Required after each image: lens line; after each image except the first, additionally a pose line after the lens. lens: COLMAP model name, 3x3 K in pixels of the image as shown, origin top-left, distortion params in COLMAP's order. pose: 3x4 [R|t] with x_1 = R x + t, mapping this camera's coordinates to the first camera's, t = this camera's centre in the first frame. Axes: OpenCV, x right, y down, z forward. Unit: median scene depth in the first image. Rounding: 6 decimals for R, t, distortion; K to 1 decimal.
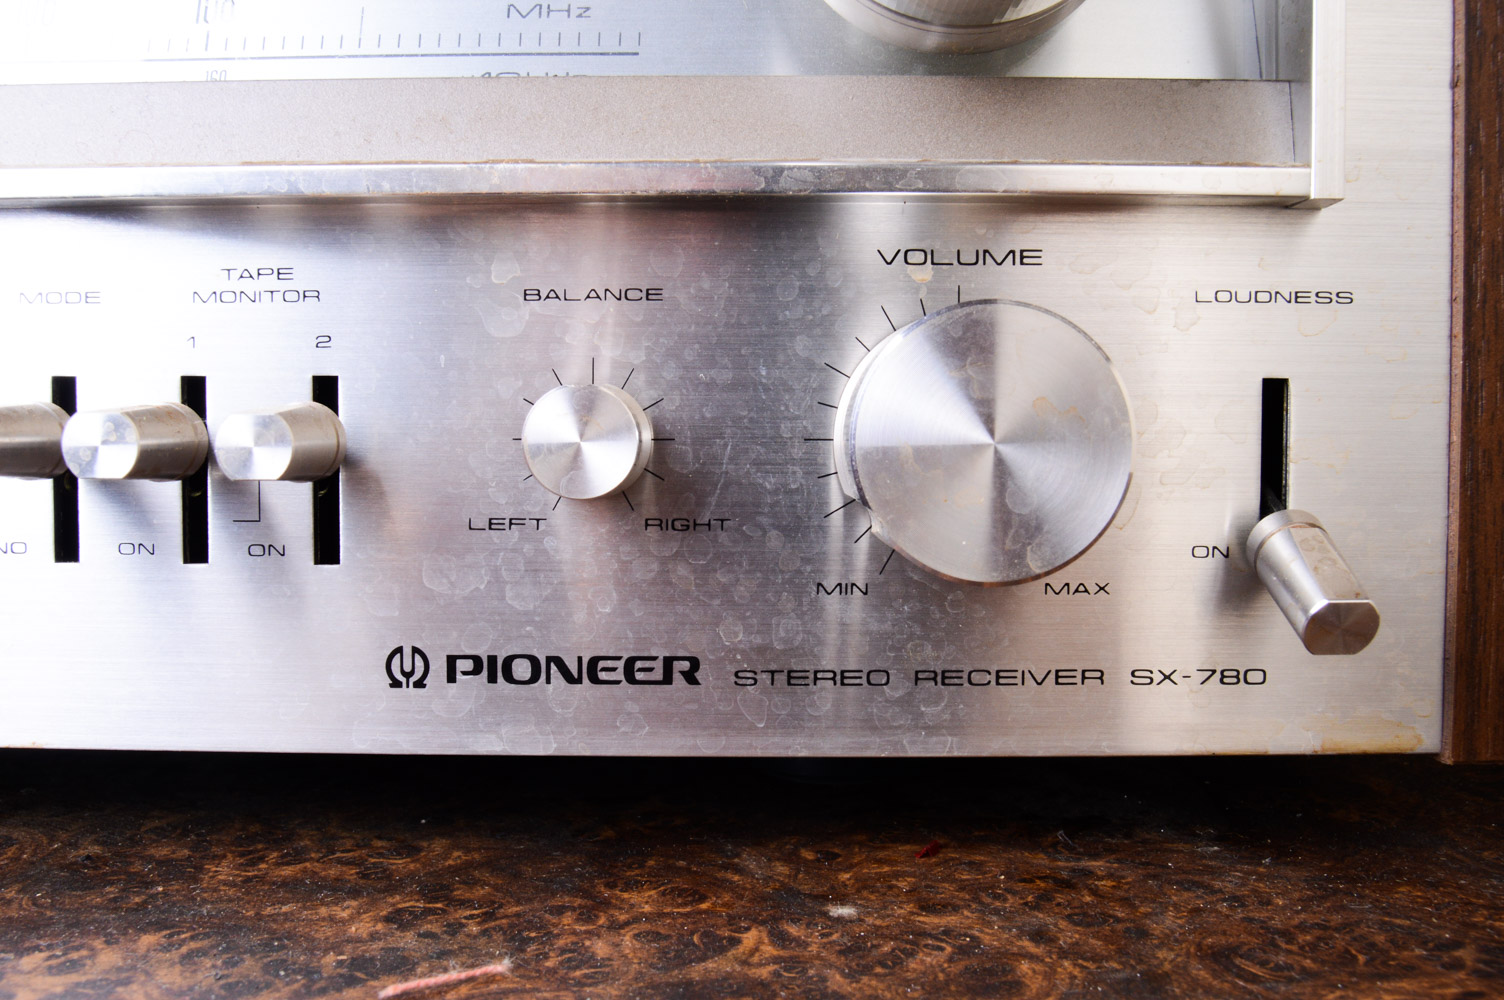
lens RADIAL K [[1447.4, 0, 745.0], [0, 1447.4, 500.5], [0, 0, 1]] dist [-0.089232, 0.000000]
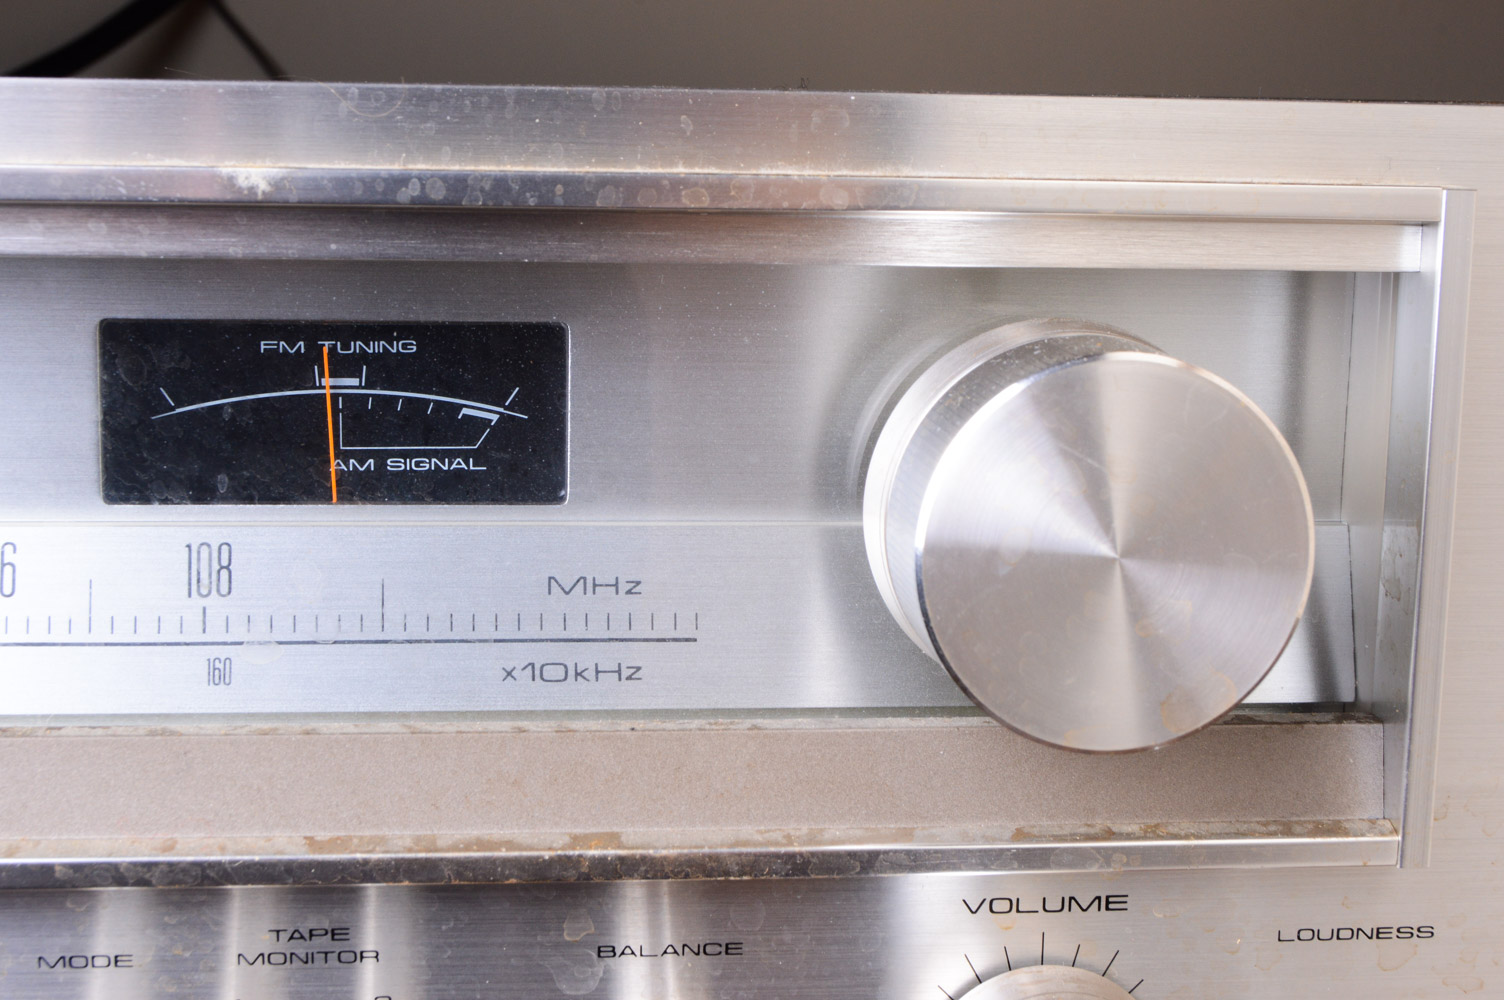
lens RADIAL K [[2404.9, 0, 750.3], [0, 2404.9, 506.7], [0, 0, 1]] dist [-0.046477, 0.000000]
pose [[0.991861, -0.005001, 0.127230, -0.254201], [-0.009006, 0.993970, 0.109280, -0.610734], [-0.127009, -0.109537, 0.985835, -0.548191]]
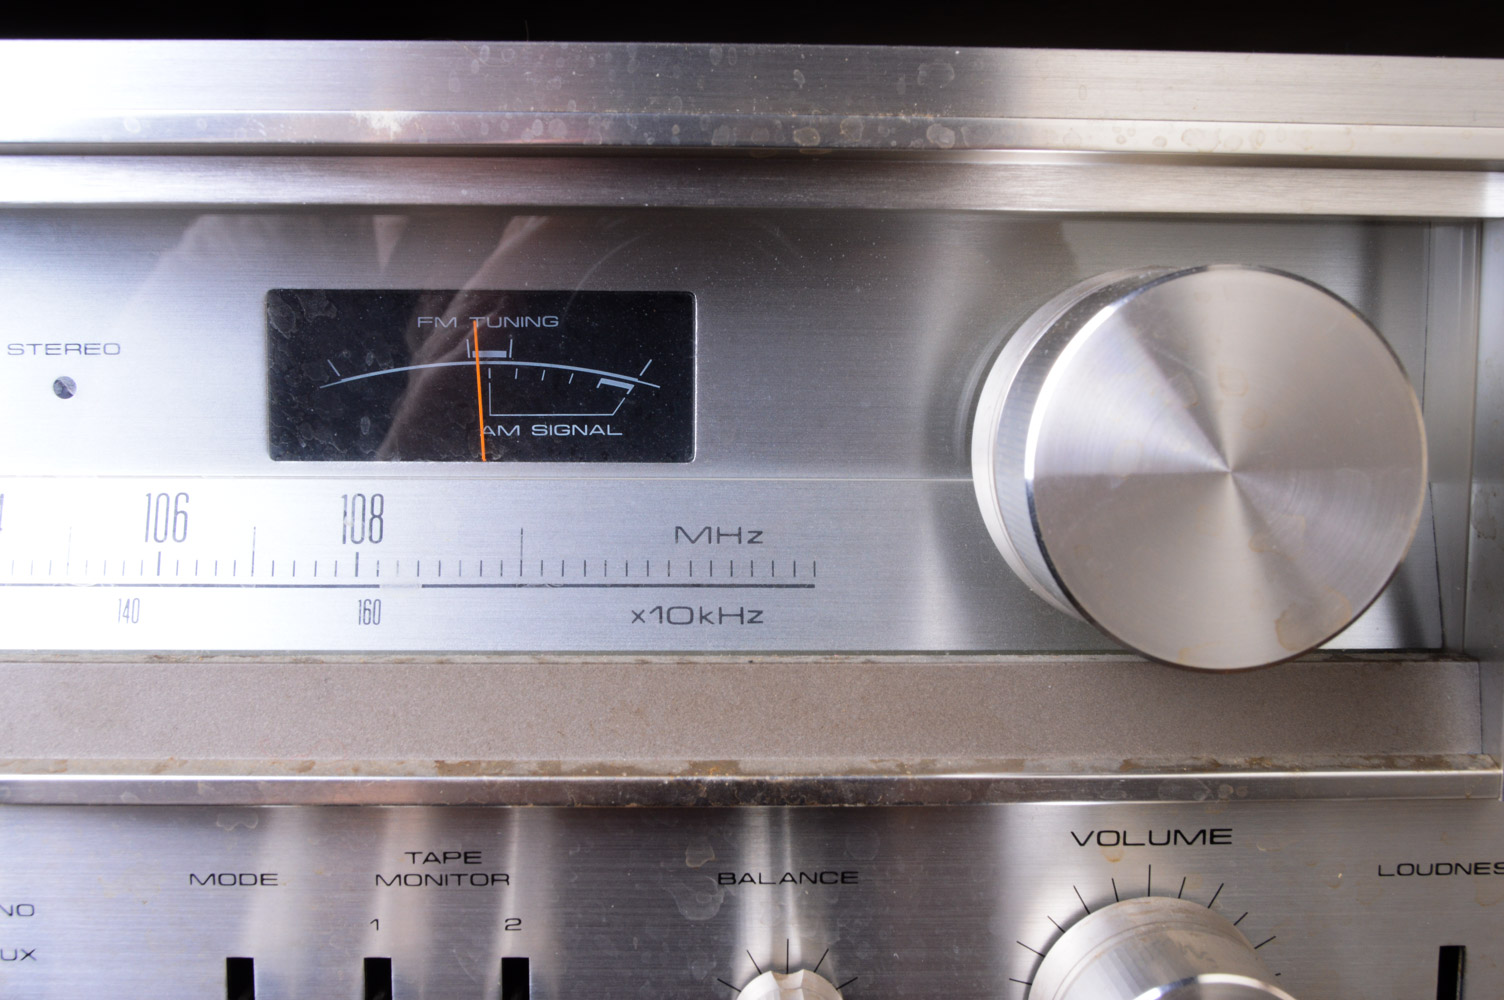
lens RADIAL K [[1721.3, 0, 750.4], [0, 1721.3, 488.9], [0, 0, 1]] dist [-0.067461, 0.000000]
pose [[0.998669, -0.001377, 0.051559, -0.192112], [-0.000530, 0.999317, 0.036956, -0.455088], [-0.051574, -0.036934, 0.997986, -0.171024]]
